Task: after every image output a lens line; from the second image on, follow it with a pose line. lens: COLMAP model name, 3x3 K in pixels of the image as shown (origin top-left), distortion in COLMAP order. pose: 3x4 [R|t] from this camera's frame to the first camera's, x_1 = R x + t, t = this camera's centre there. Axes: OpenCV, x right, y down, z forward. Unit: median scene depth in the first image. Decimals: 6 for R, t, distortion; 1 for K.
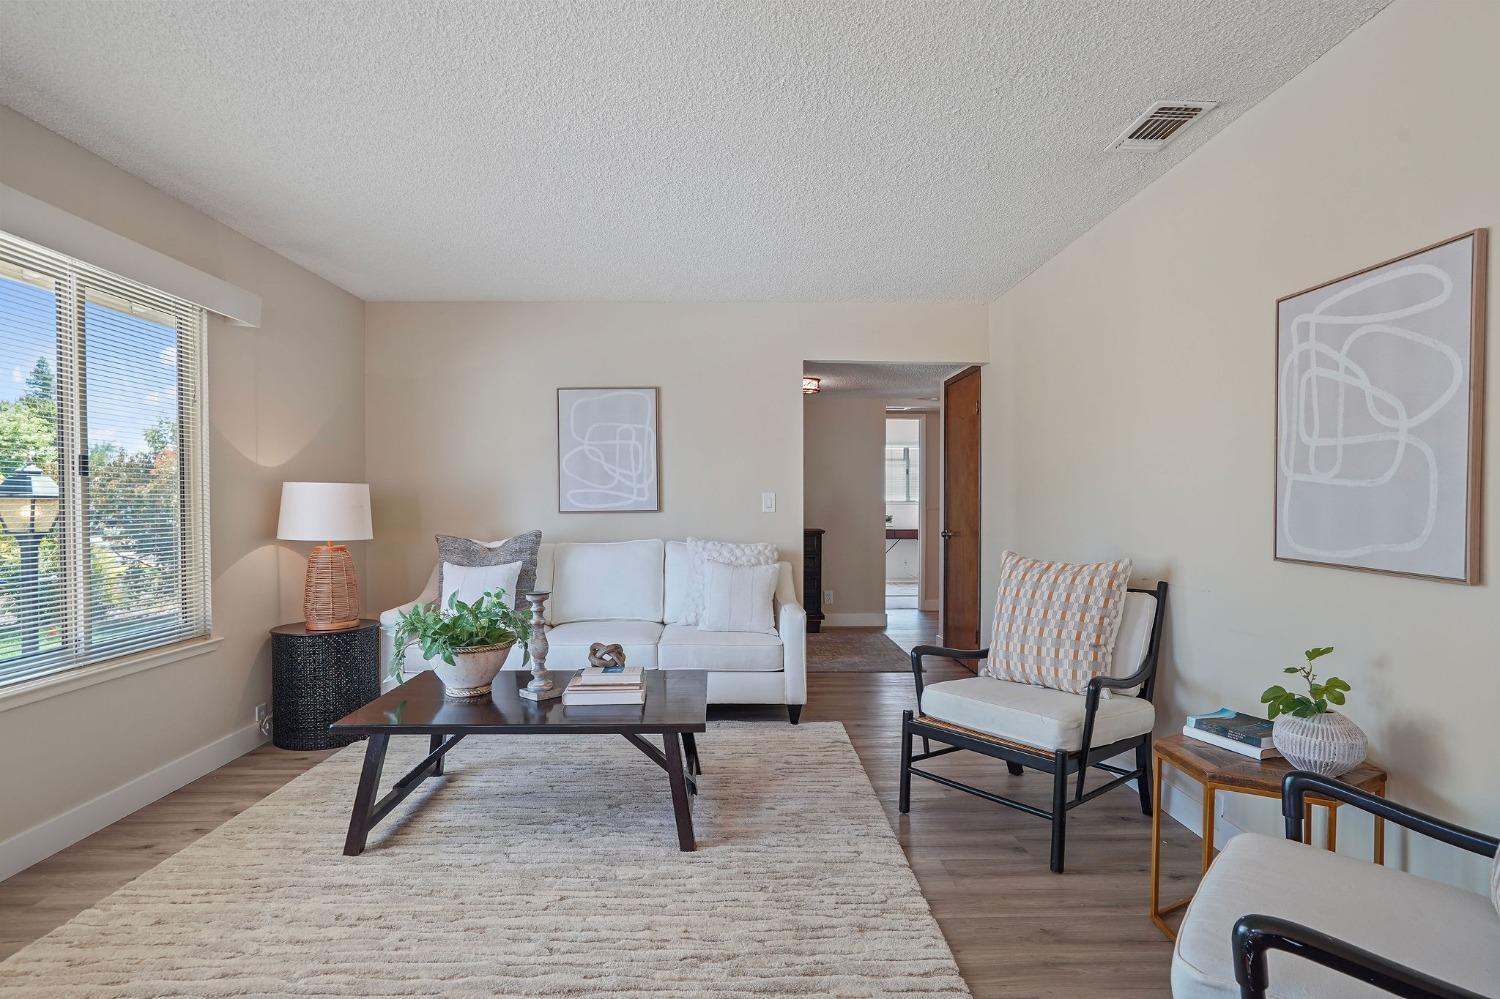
lens RADIAL K [[801.7, 0, 744.9], [0, 801.7, 513.1], [0, 0, 1]] dist [-0.041862, 0.026965]
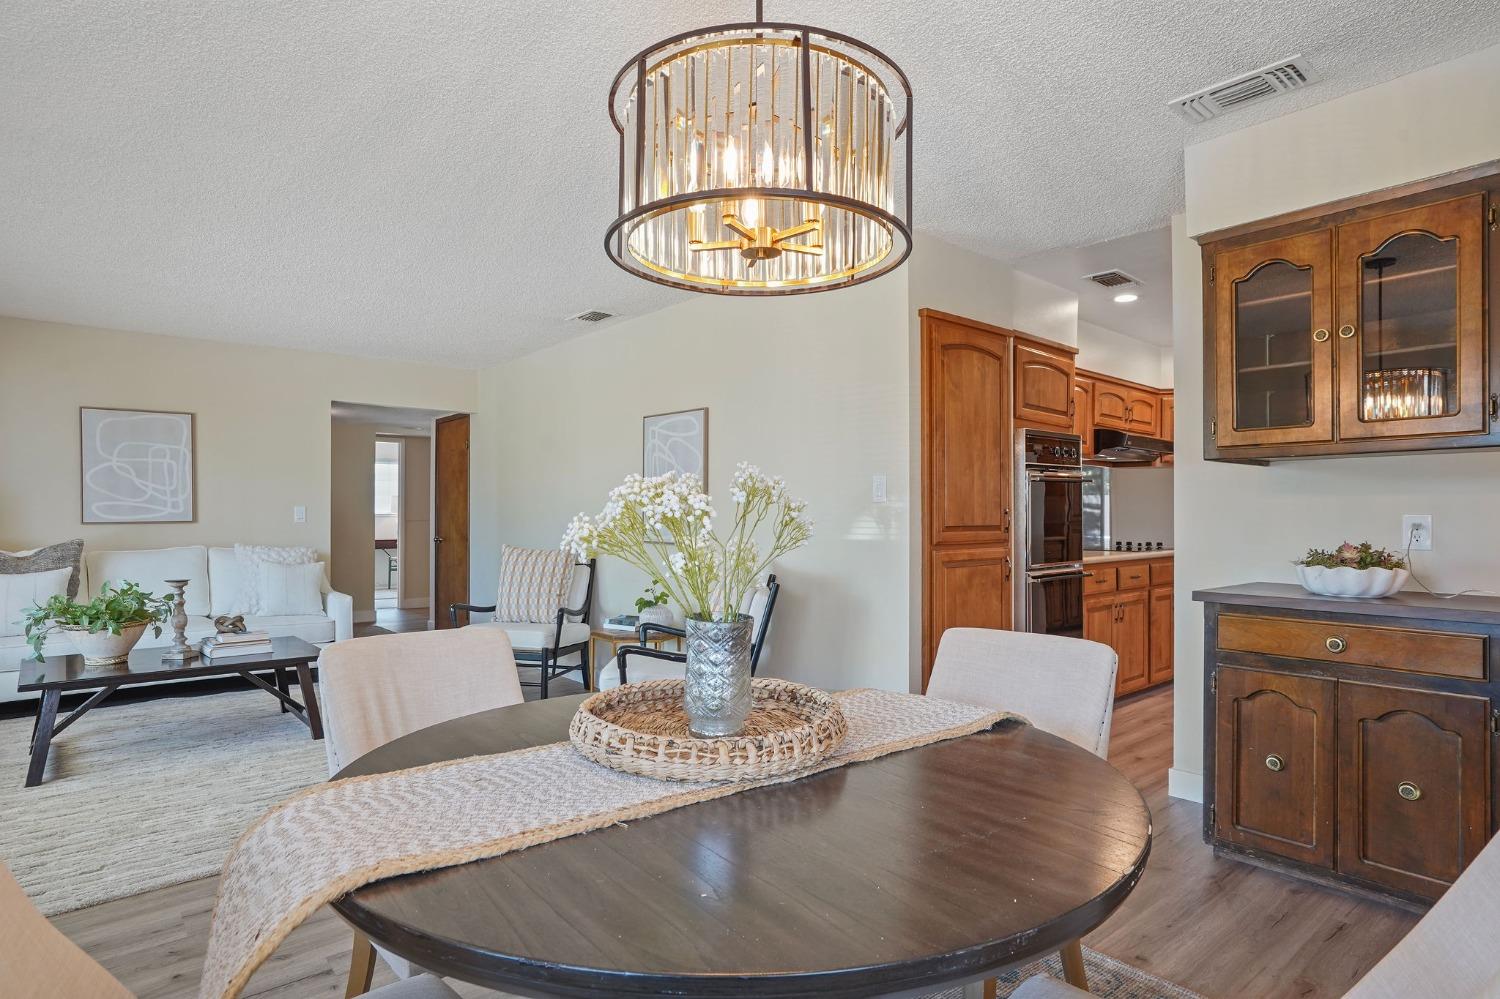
lens RADIAL K [[834.3, 0, 748.1], [0, 834.3, 507.9], [0, 0, 1]] dist [-0.044818, 0.033003]
pose [[0.782101, 0.006236, 0.623121, -0.420781], [0.007636, 0.999779, -0.019589, 0.012470], [-0.623105, 0.020079, 0.781880, -0.779837]]
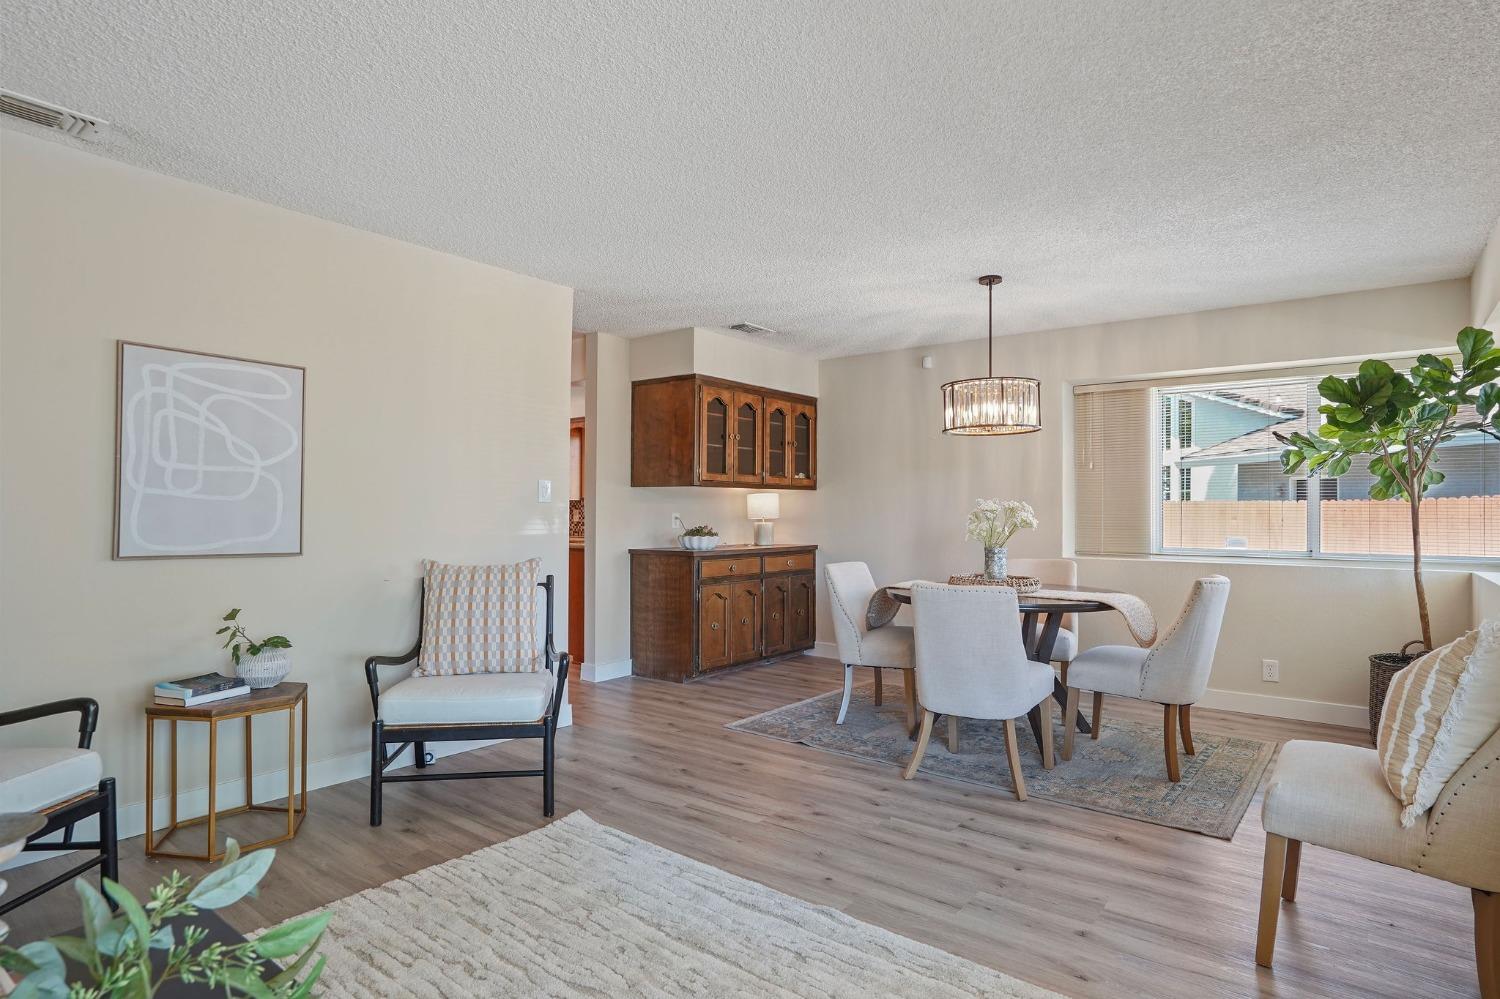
lens RADIAL K [[801.7, 0, 744.9], [0, 801.7, 513.1], [0, 0, 1]] dist [-0.041862, 0.026965]
pose [[-0.765915, -0.004029, 0.642929, -0.725992], [0.003370, 0.999941, 0.010280, -0.016730], [-0.642933, 0.010041, -0.765857, 1.168703]]
